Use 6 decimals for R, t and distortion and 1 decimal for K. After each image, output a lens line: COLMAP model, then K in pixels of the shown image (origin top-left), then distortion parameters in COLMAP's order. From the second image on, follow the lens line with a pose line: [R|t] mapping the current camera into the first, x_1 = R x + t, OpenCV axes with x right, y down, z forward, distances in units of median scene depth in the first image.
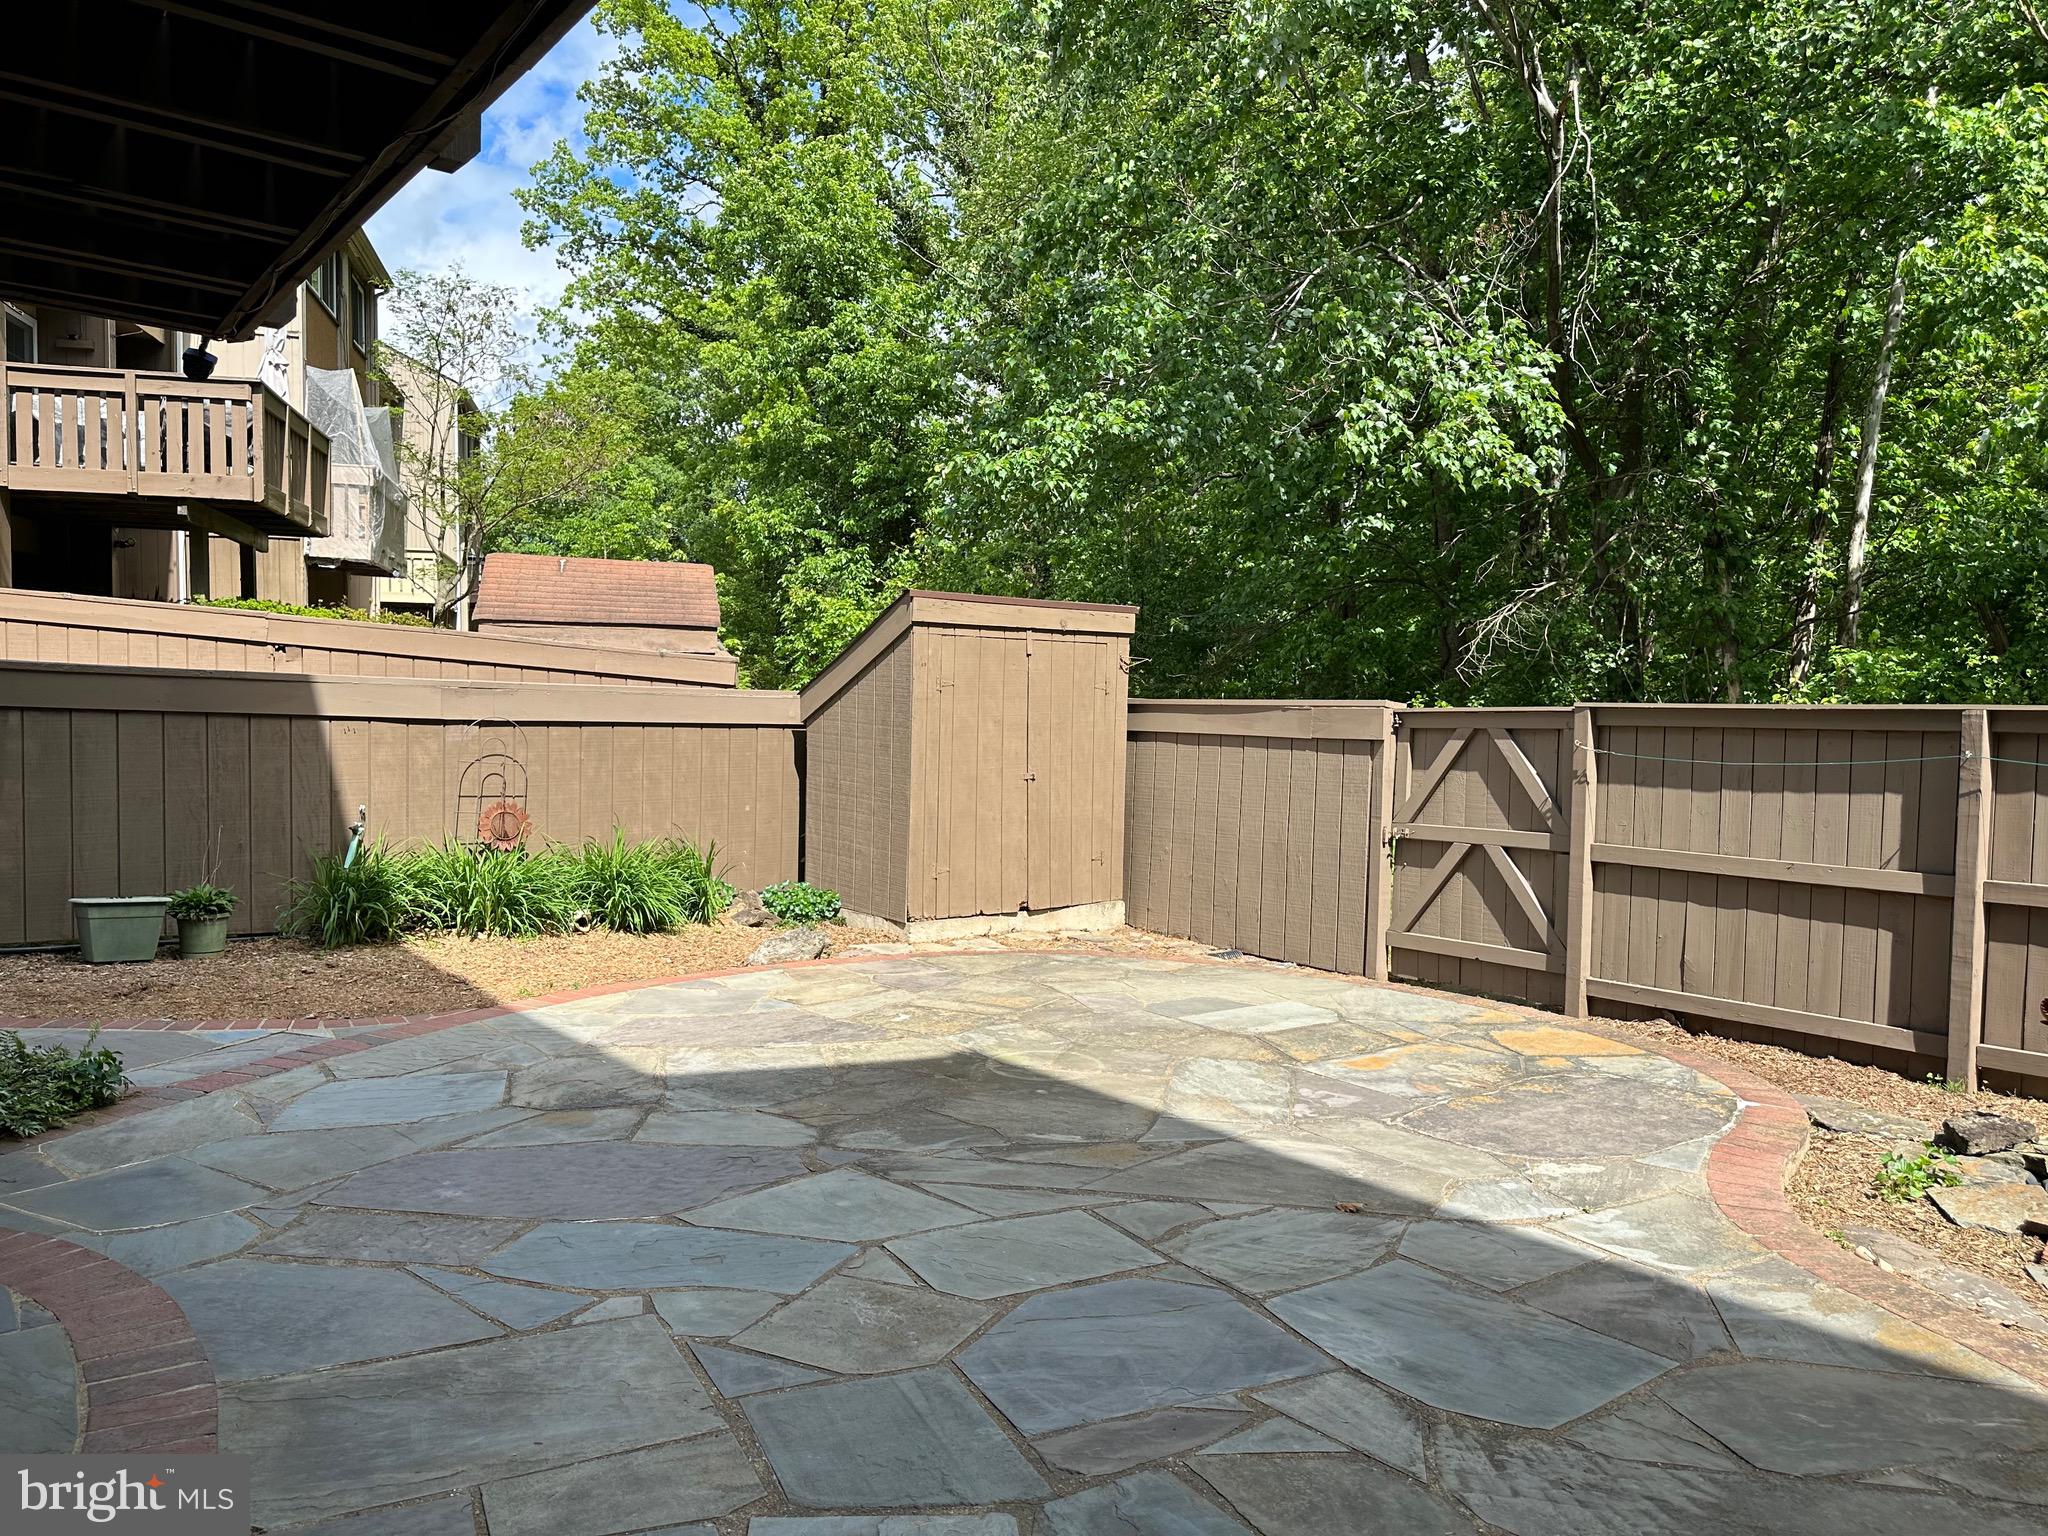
lens RADIAL K [[1422.6, 0, 1024.0], [0, 1422.6, 768.0], [0, 0, 1]] dist [0.094358, -0.116390]
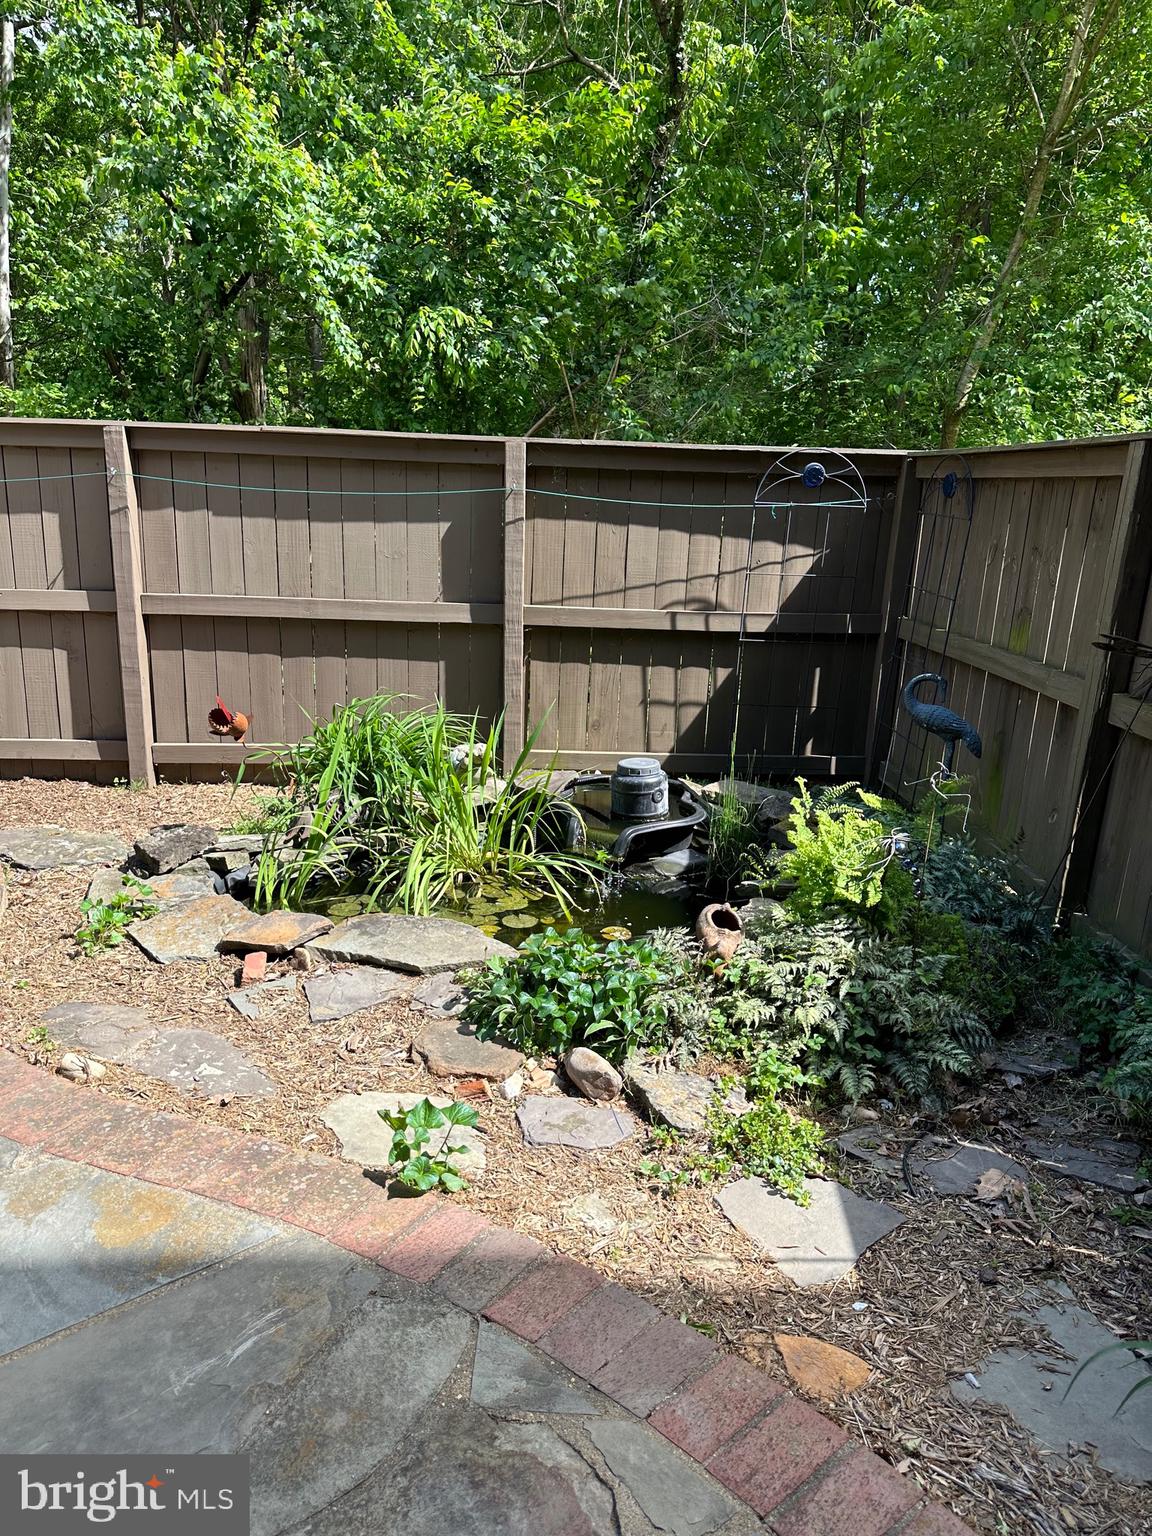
lens RADIAL K [[1067.0, 0, 539.5], [0, 1067.0, 774.0], [0, 0, 1]] dist [0.094358, -0.116390]
pose [[0.587227, -0.210265, 0.781635, 0.187142], [0.012096, 0.967842, 0.251268, 0.009289], [-0.809332, -0.138097, 0.570886, 0.292643]]
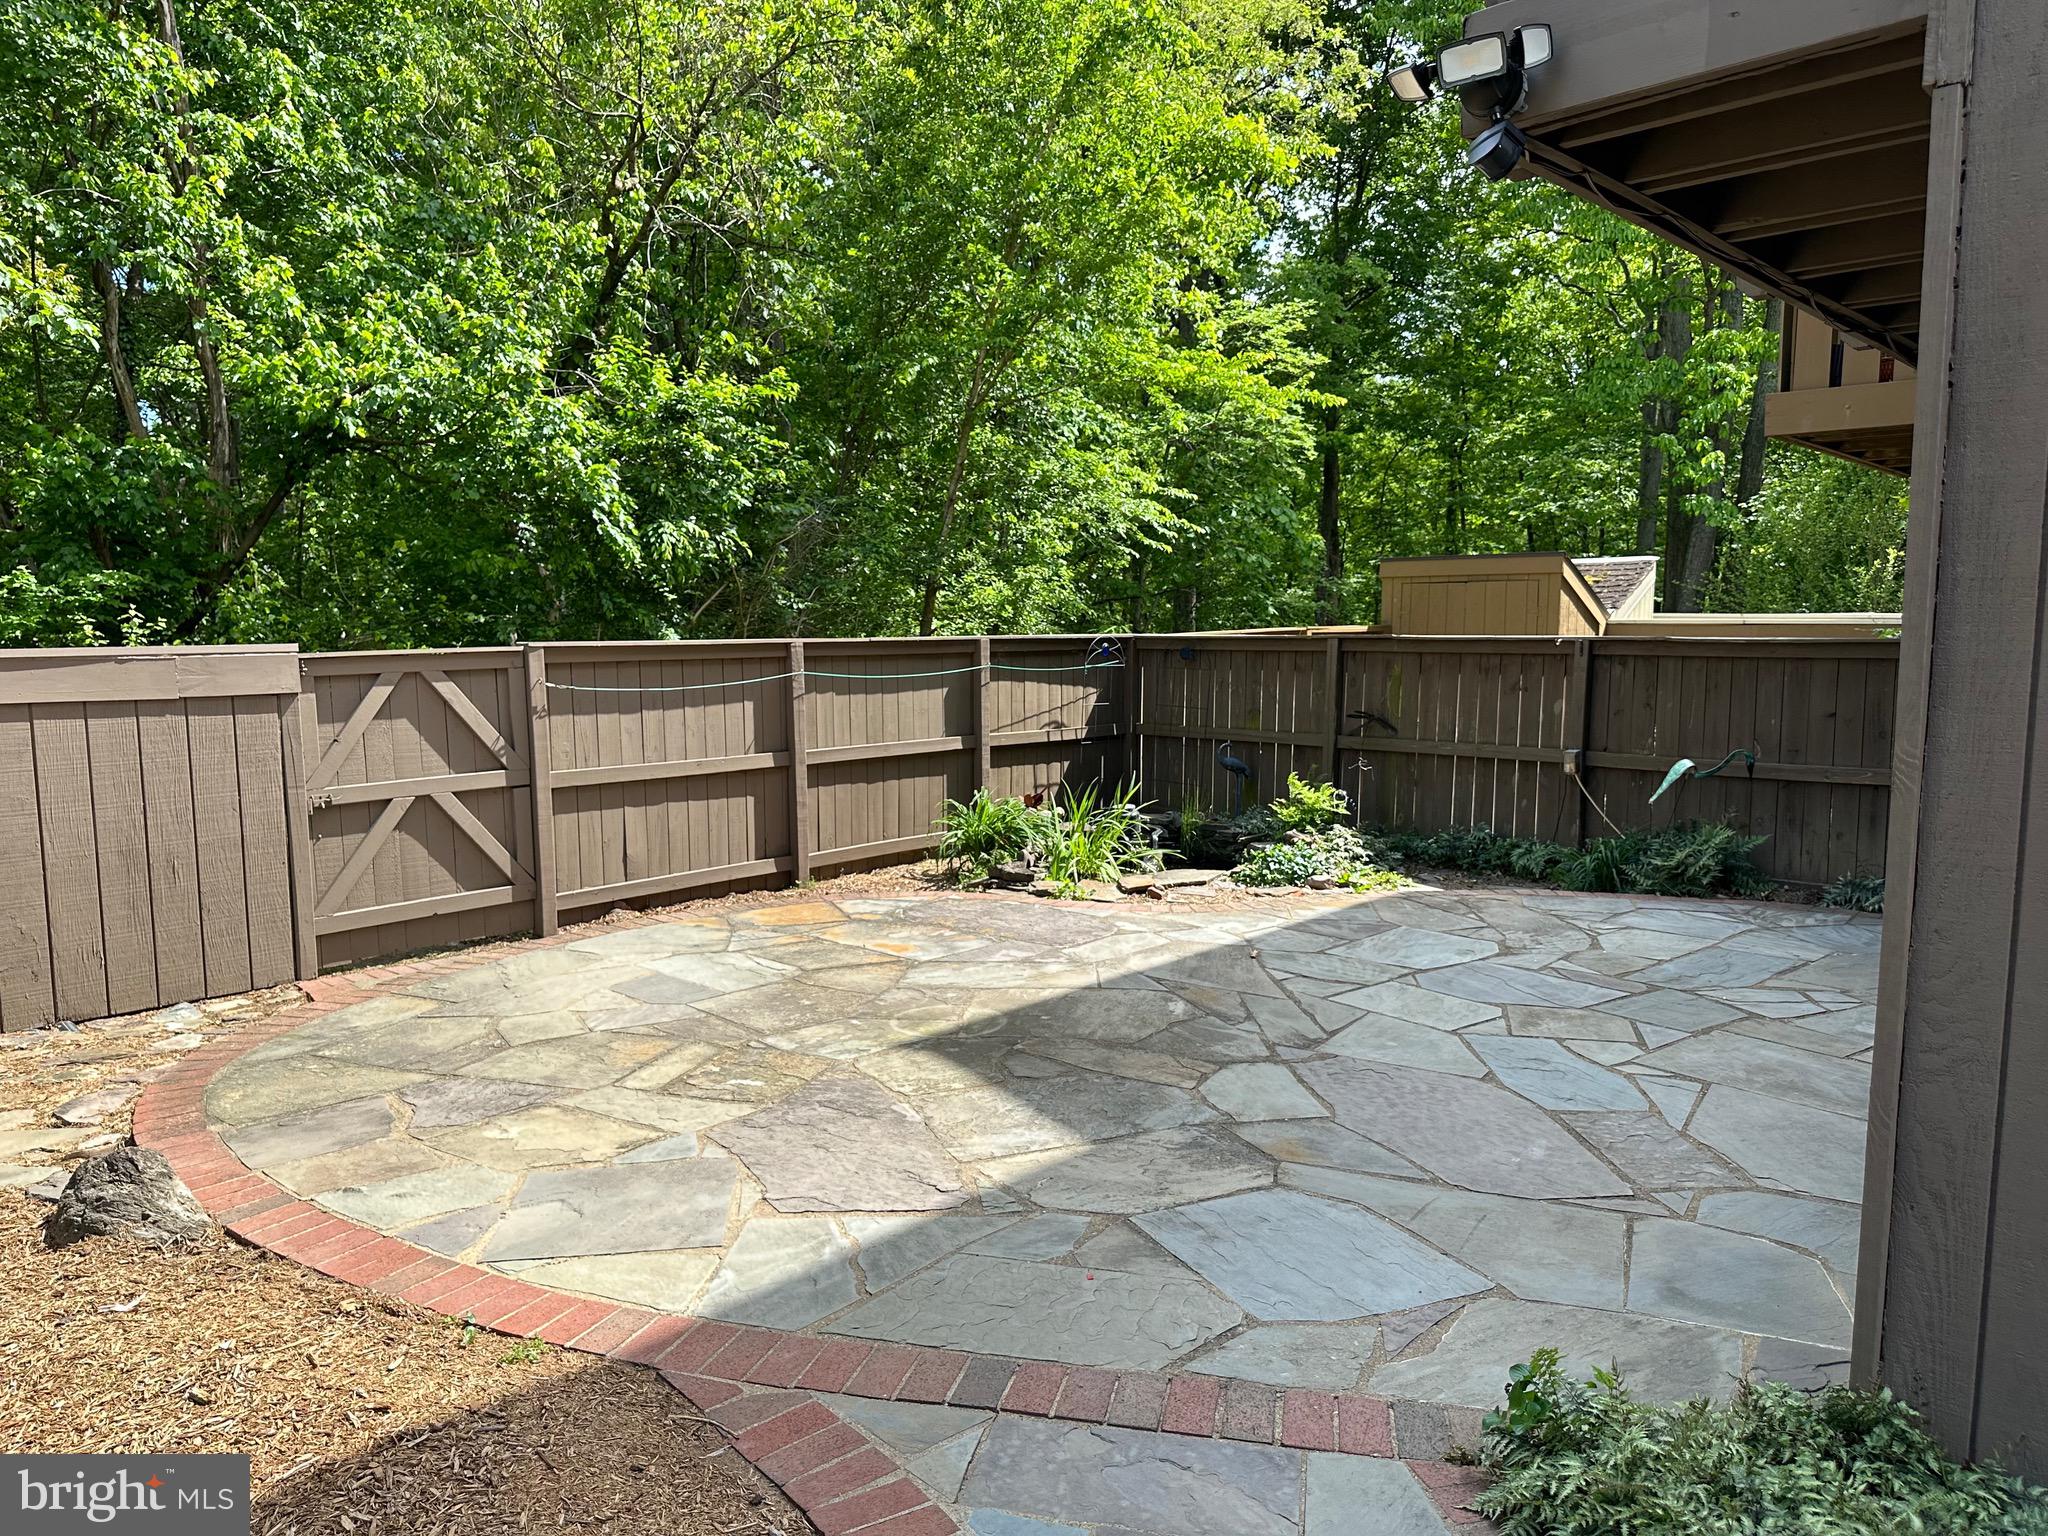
lens RADIAL K [[1406.6, 0, 1024.0], [0, 1406.6, 768.0], [0, 0, 1]] dist [0.115666, -0.207441]
pose [[-0.149013, -0.117450, 0.981835, -0.882429], [0.045399, 0.991061, 0.125444, -0.085703], [-0.987792, 0.063267, -0.142349, 0.996228]]
